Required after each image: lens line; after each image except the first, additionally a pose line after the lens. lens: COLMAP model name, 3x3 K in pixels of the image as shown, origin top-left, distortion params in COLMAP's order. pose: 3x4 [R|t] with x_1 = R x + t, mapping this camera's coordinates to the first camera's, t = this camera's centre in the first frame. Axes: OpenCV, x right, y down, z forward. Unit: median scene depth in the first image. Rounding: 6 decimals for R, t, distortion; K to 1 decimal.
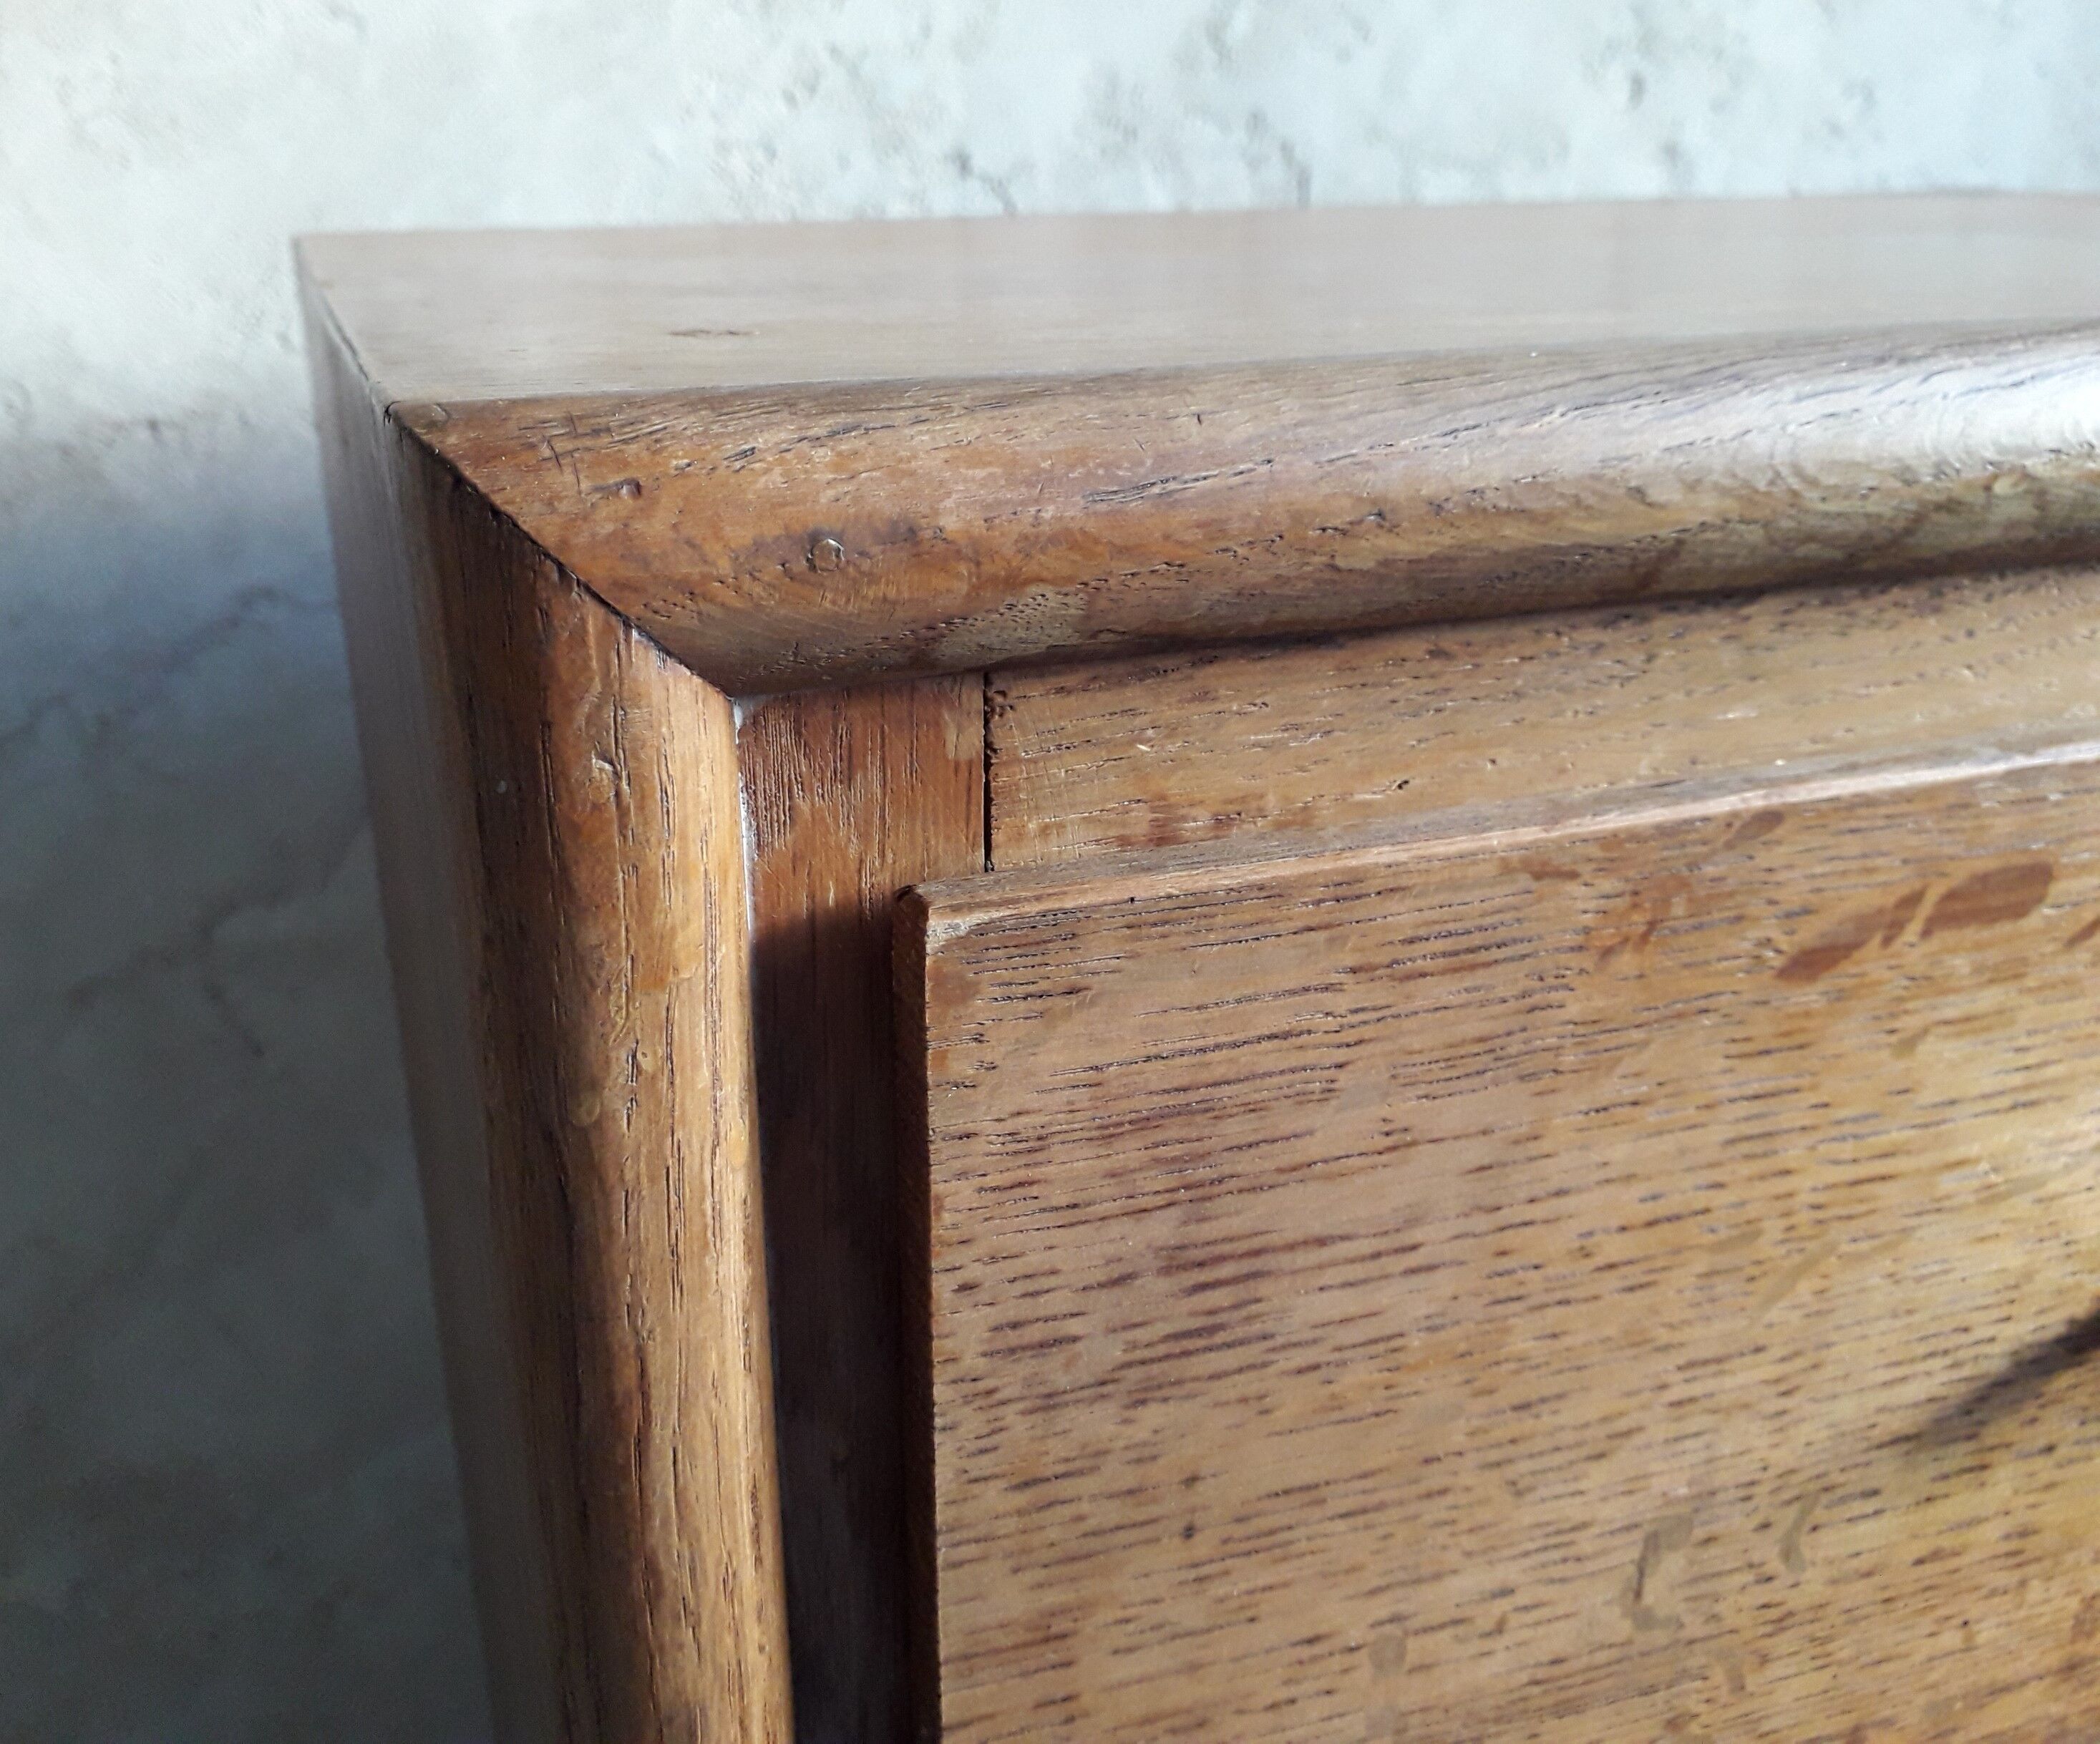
lens RADIAL K [[2073.9, 0, 1009.0], [0, 2073.9, 975.9], [0, 0, 1]] dist [-0.012166, -0.015486]
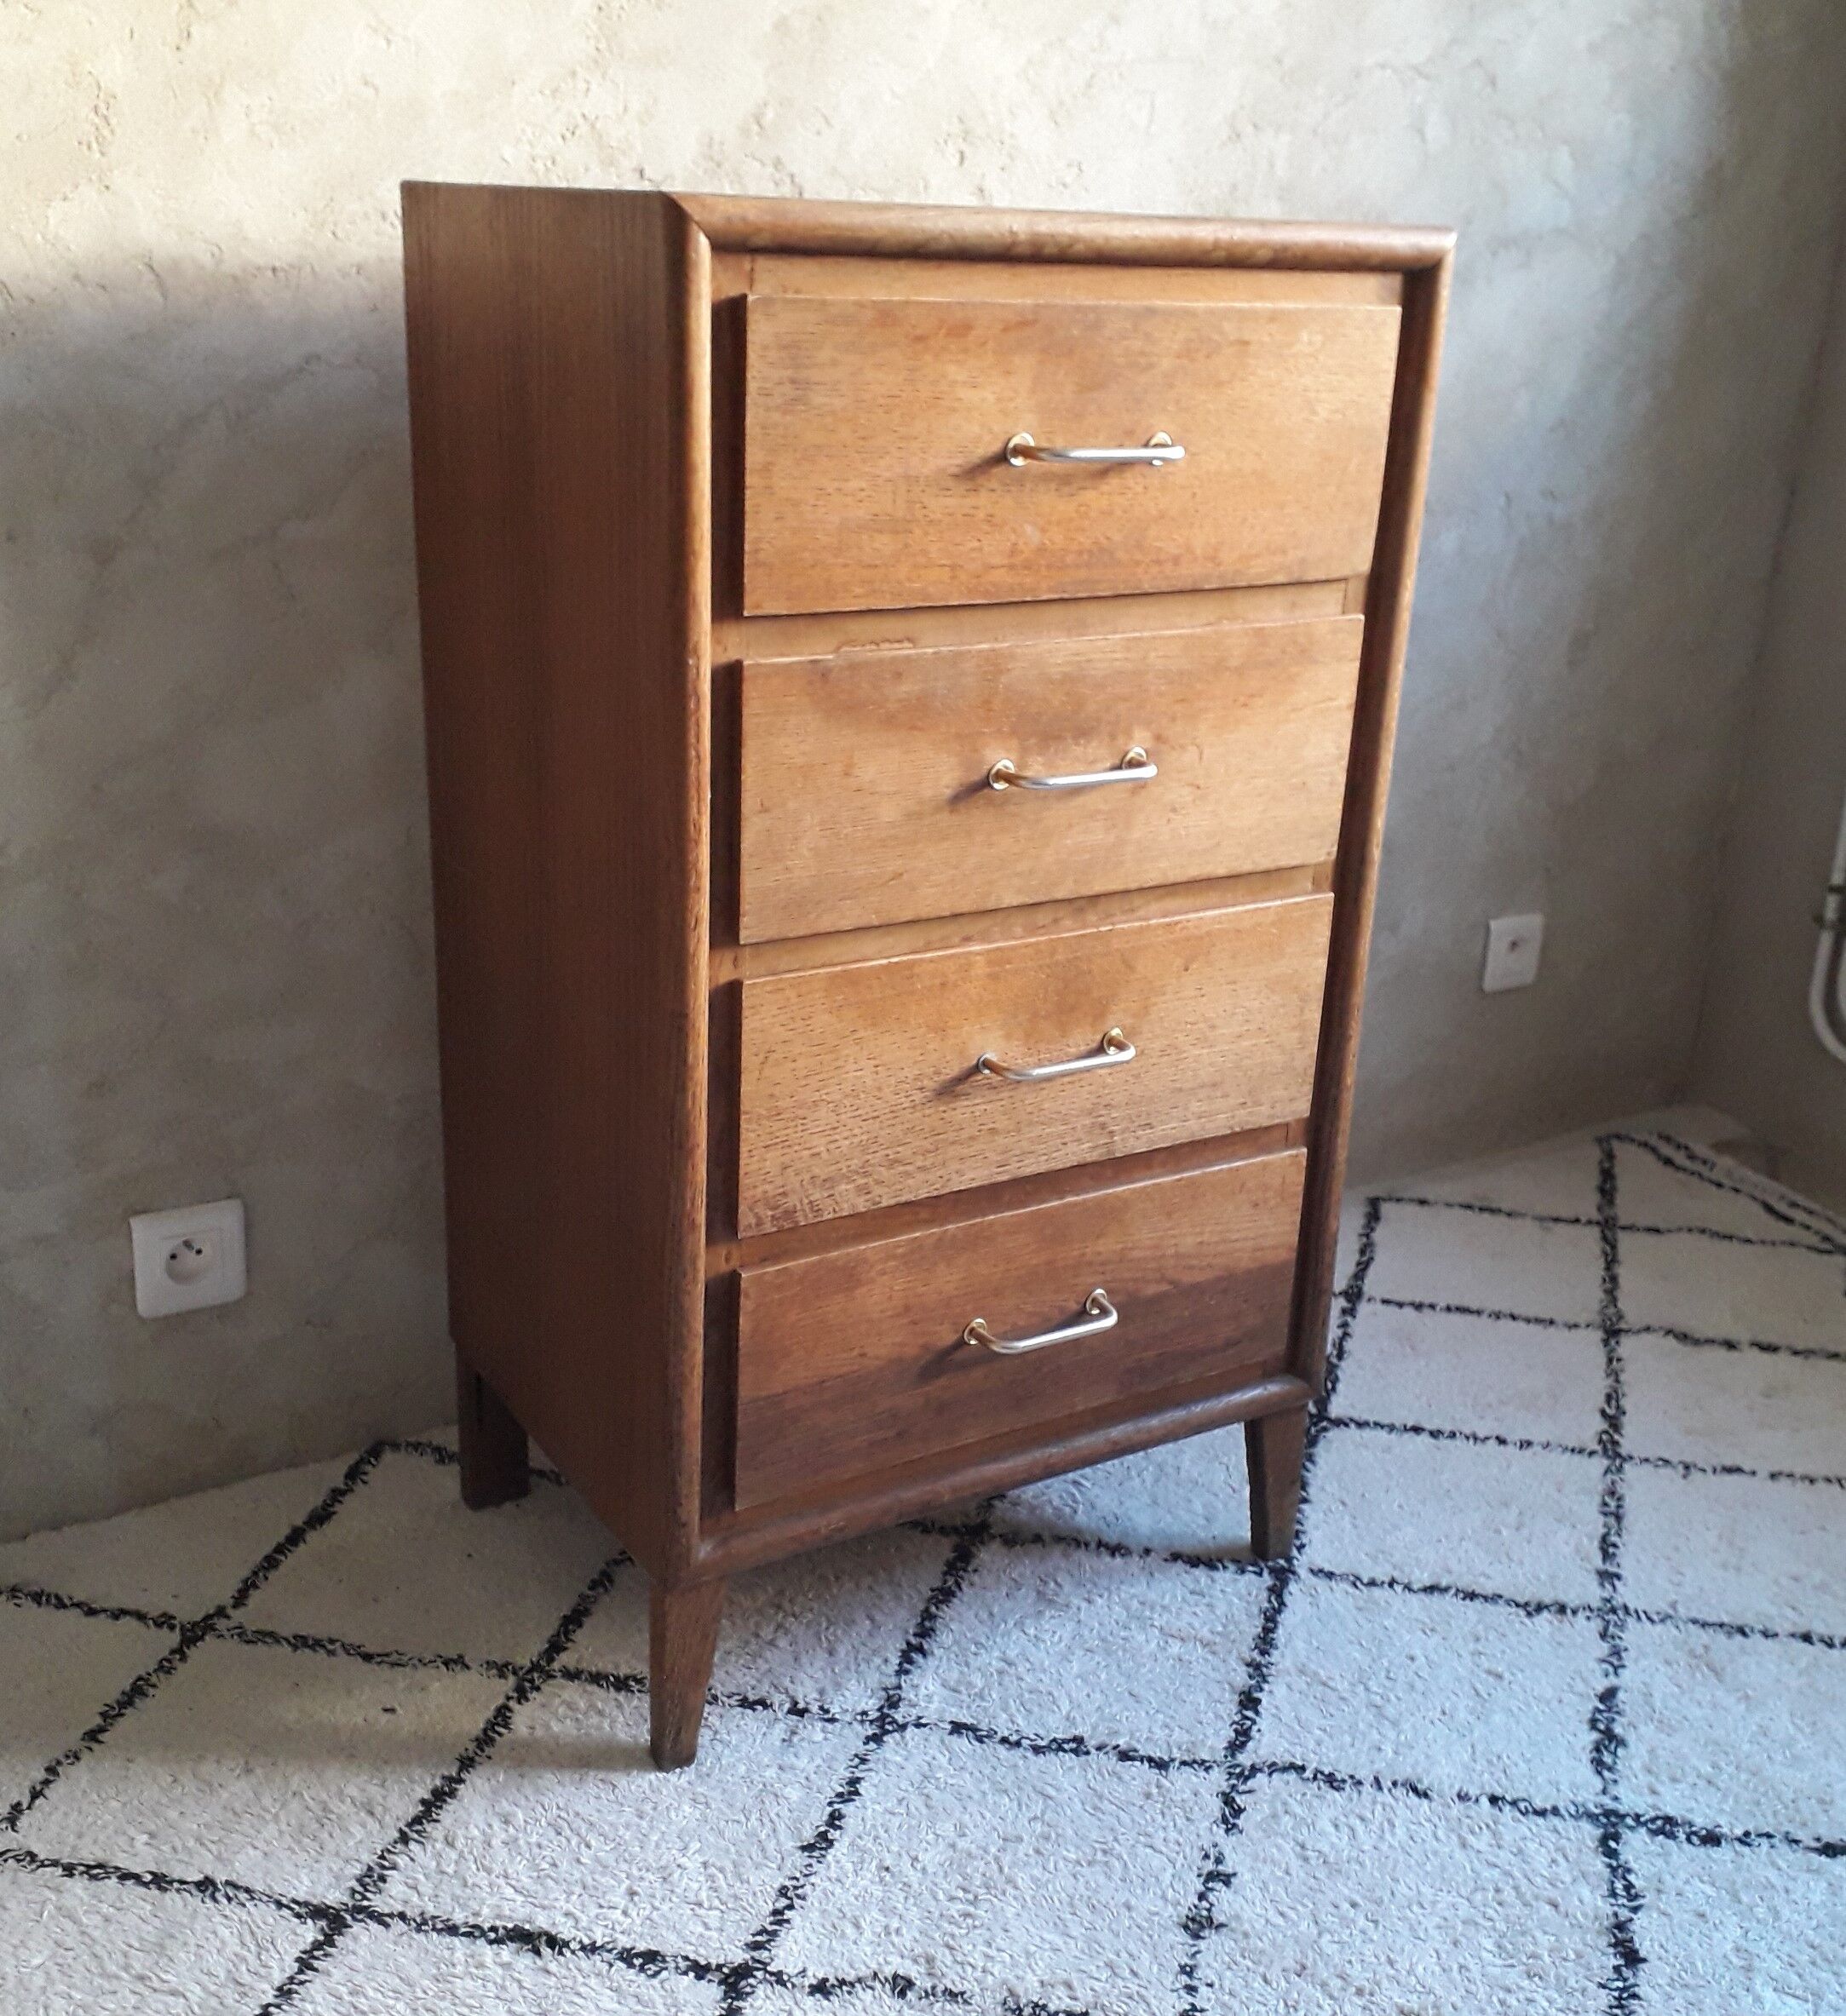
lens RADIAL K [[2182.8, 0, 924.4], [0, 2182.8, 1045.5], [0, 0, 1]] dist [0.117177, -0.221518]
pose [[0.979611, -0.022597, 0.199630, -0.548700], [0.028060, 0.999304, -0.024578, 1.461127], [-0.198935, 0.029678, 0.979563, -3.241570]]
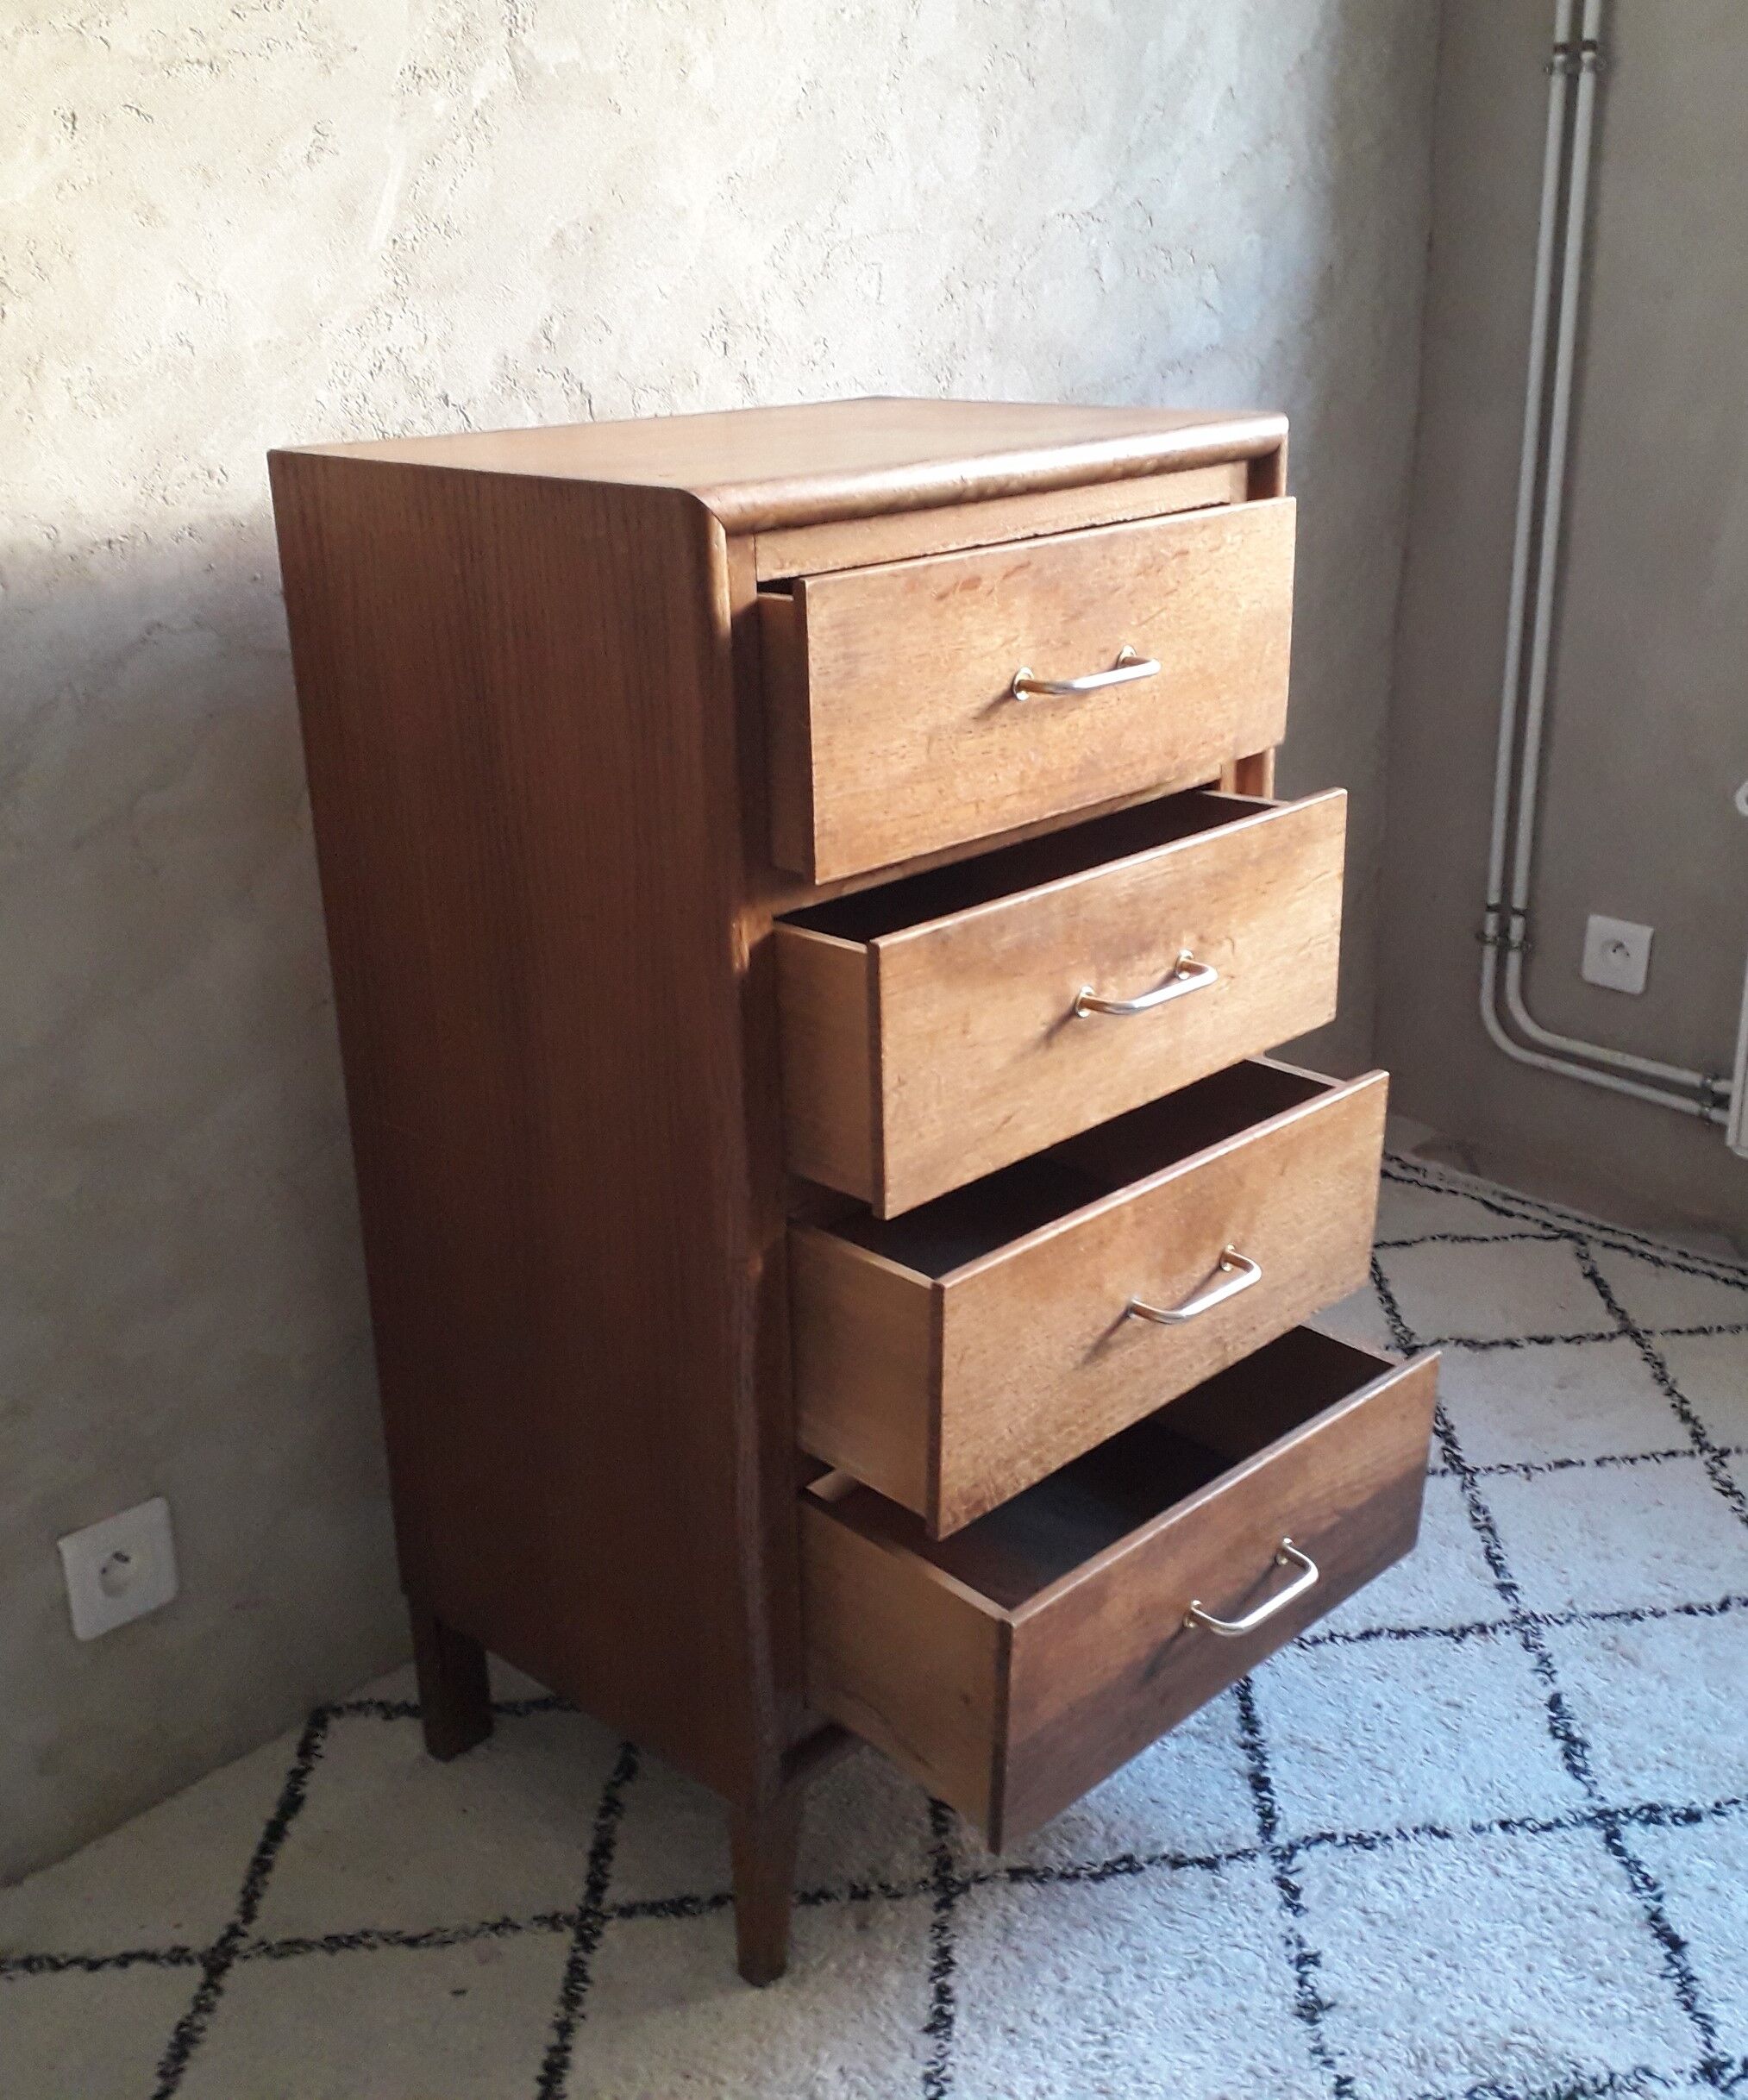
lens RADIAL K [[2234.2, 0, 874.0], [0, 2234.2, 1050.0], [0, 0, 1]] dist [0.060999, -0.056723]
pose [[0.892931, -0.165799, 0.418550, -1.829497], [0.183860, 0.982948, -0.002872, 0.883177], [-0.410937, 0.079519, 0.908189, -3.109341]]
